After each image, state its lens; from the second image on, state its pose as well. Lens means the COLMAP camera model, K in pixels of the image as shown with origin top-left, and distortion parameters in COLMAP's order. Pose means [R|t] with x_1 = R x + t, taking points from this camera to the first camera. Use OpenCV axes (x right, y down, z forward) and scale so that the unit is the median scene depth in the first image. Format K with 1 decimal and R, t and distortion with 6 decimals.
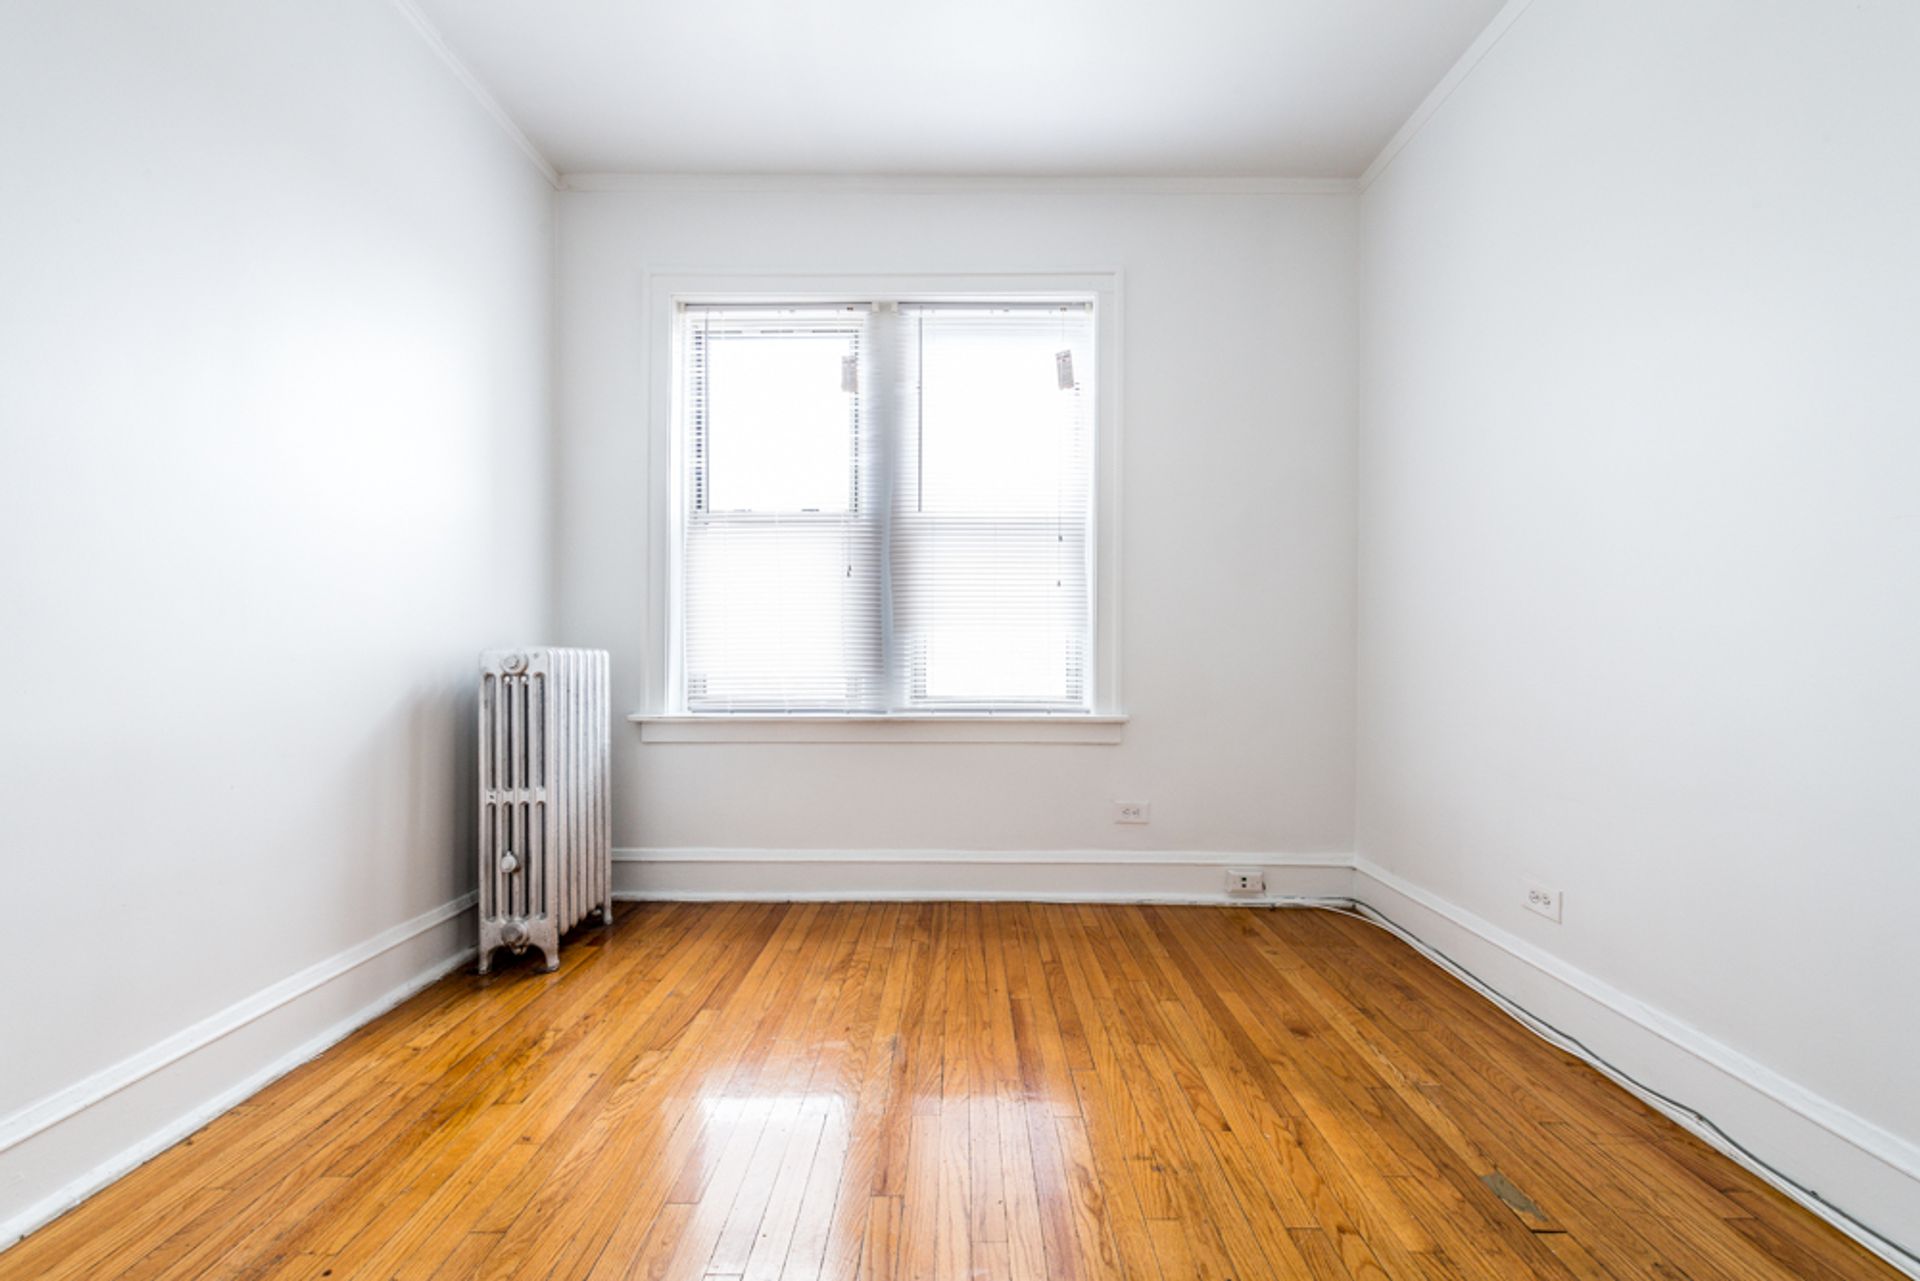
lens RADIAL K [[781.7, 0, 965.5], [0, 781.7, 652.3], [0, 0, 1]] dist [0.019466, -0.008308]
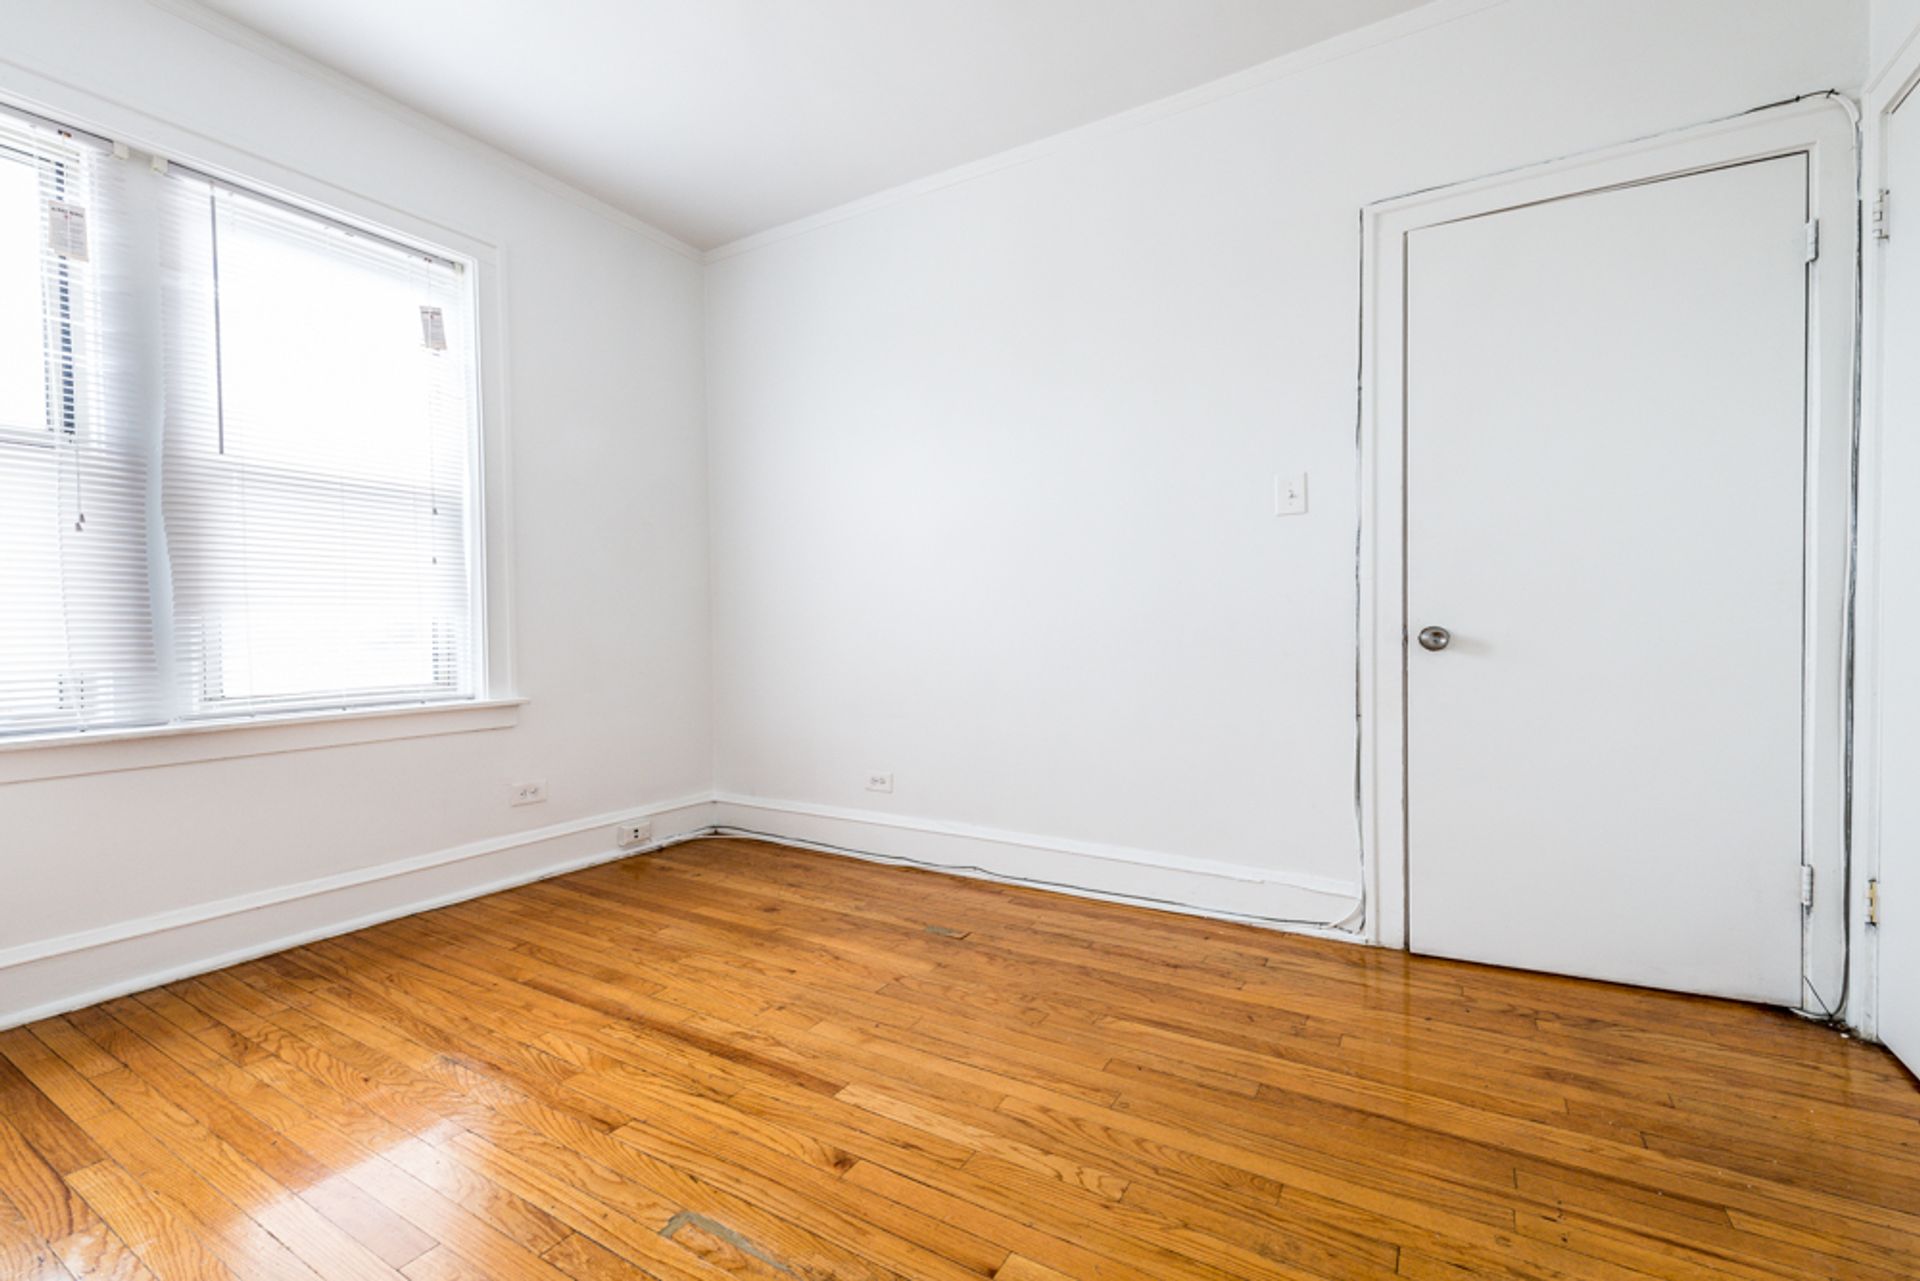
lens RADIAL K [[735.2, 0, 955.2], [0, 735.2, 641.4], [0, 0, 1]] dist [0.000317, -0.000295]
pose [[0.565073, -0.026706, 0.824609, -0.281294], [0.016146, 0.999643, 0.021310, -0.002135], [-0.824883, 0.001273, 0.565302, 0.011958]]
